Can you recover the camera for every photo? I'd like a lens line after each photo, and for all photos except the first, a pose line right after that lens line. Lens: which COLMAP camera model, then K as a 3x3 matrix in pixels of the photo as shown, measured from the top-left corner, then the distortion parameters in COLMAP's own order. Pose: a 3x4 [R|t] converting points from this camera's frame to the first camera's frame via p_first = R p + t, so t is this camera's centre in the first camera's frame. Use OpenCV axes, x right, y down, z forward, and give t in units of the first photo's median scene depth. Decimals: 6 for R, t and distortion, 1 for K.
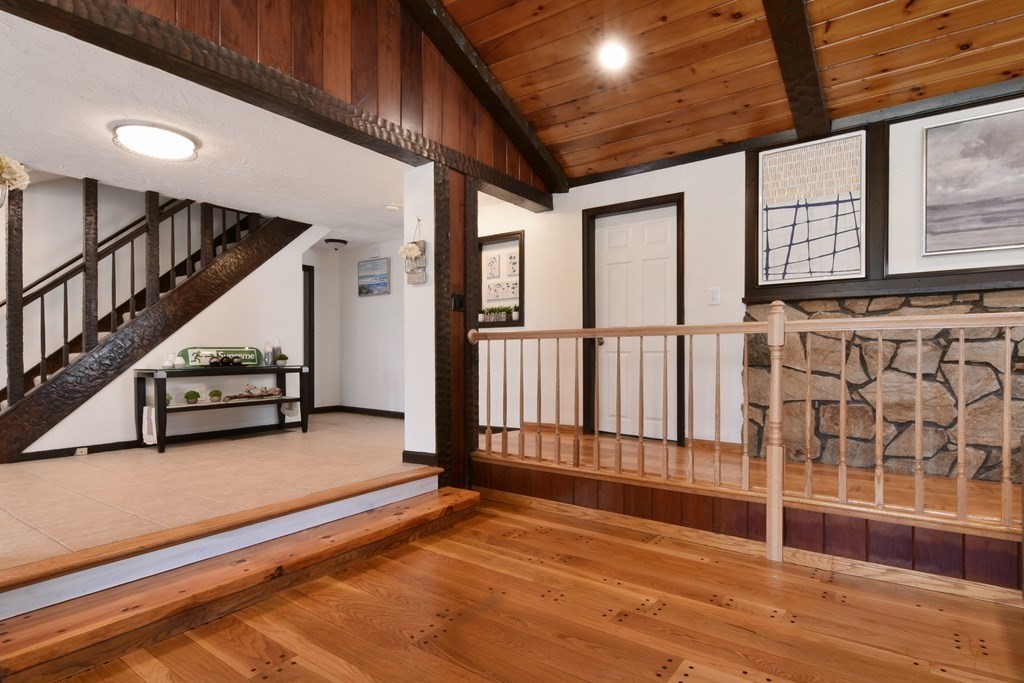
lens RADIAL K [[534.3, 0, 540.6], [0, 534.3, 359.7], [0, 0, 1]] dist [0.002771, -0.000639]
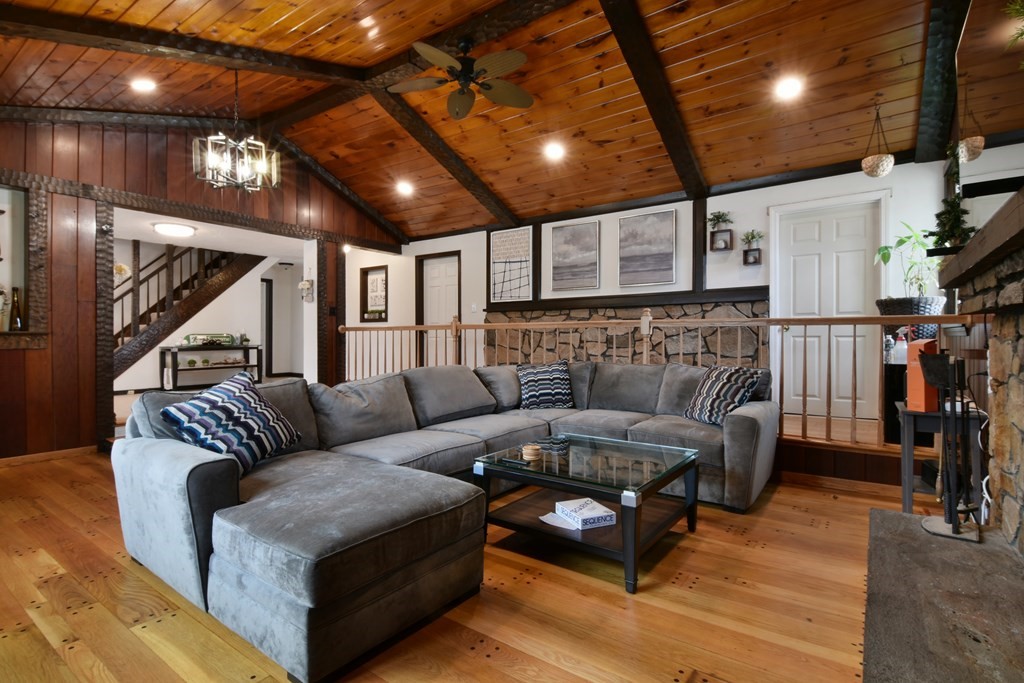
lens RADIAL K [[501.0, 0, 512.0], [0, 501.0, 341.5], [0, 0, 1]] dist [-0.002540, -0.000457]
pose [[0.999954, 0.002262, -0.009319, 0.454396], [-0.002266, 0.999997, -0.000415, -0.001269], [0.009318, 0.000436, 0.999956, -0.695184]]
